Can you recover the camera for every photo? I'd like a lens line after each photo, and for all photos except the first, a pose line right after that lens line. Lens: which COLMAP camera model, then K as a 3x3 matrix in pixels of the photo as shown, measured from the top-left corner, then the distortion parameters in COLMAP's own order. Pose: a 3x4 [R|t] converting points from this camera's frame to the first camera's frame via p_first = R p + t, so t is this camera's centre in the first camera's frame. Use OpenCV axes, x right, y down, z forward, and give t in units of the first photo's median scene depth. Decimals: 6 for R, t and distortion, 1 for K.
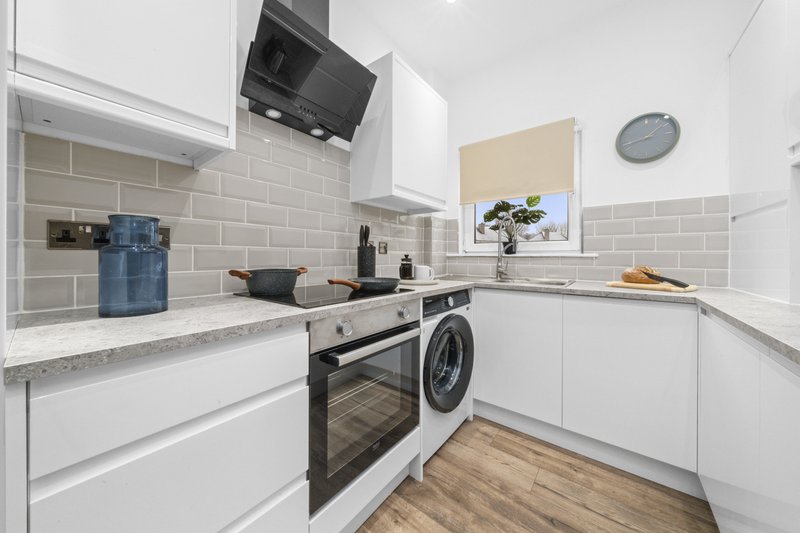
lens RADIAL K [[278.1, 0, 394.6], [0, 278.1, 257.4], [0, 0, 1]] dist [-0.002831, 0.000066]
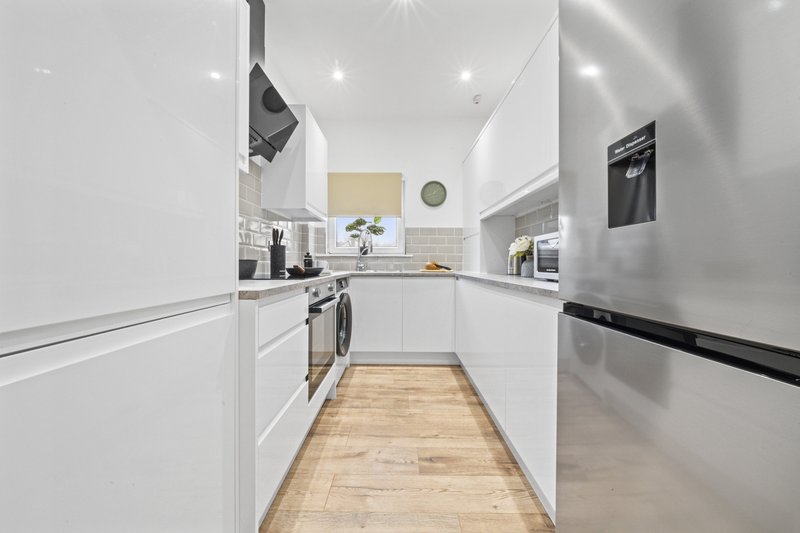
lens RADIAL K [[278.1, 0, 397.2], [0, 278.1, 264.0], [0, 0, 1]] dist [-0.002831, 0.000066]
pose [[0.786501, -0.003386, 0.617579, -0.495351], [0.003653, 0.999993, 0.000831, 0.050243], [-0.617578, 0.001602, 0.786508, -0.359845]]
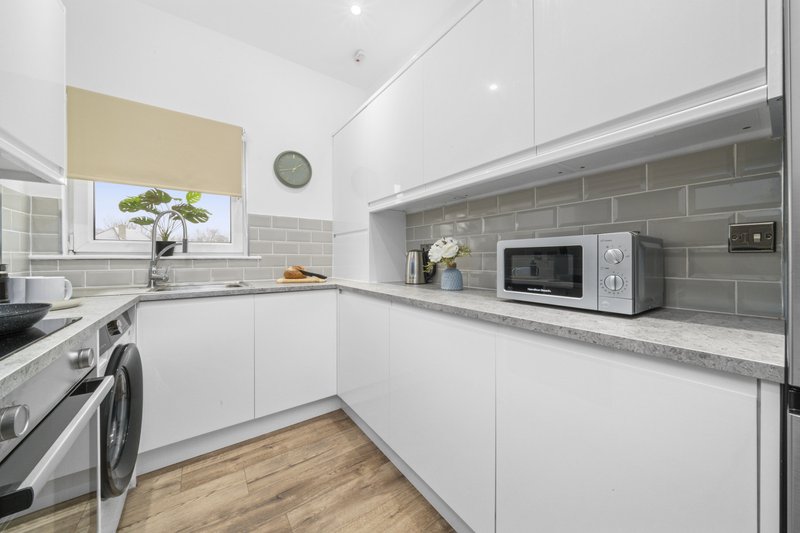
lens RADIAL K [[278.1, 0, 398.9], [0, 278.1, 258.9], [0, 0, 1]] dist [-0.002831, 0.000066]
pose [[0.274439, -0.006893, 0.961580, -0.259307], [0.006175, 0.999966, 0.005406, -0.005237], [-0.961585, 0.004454, 0.274472, 0.162276]]
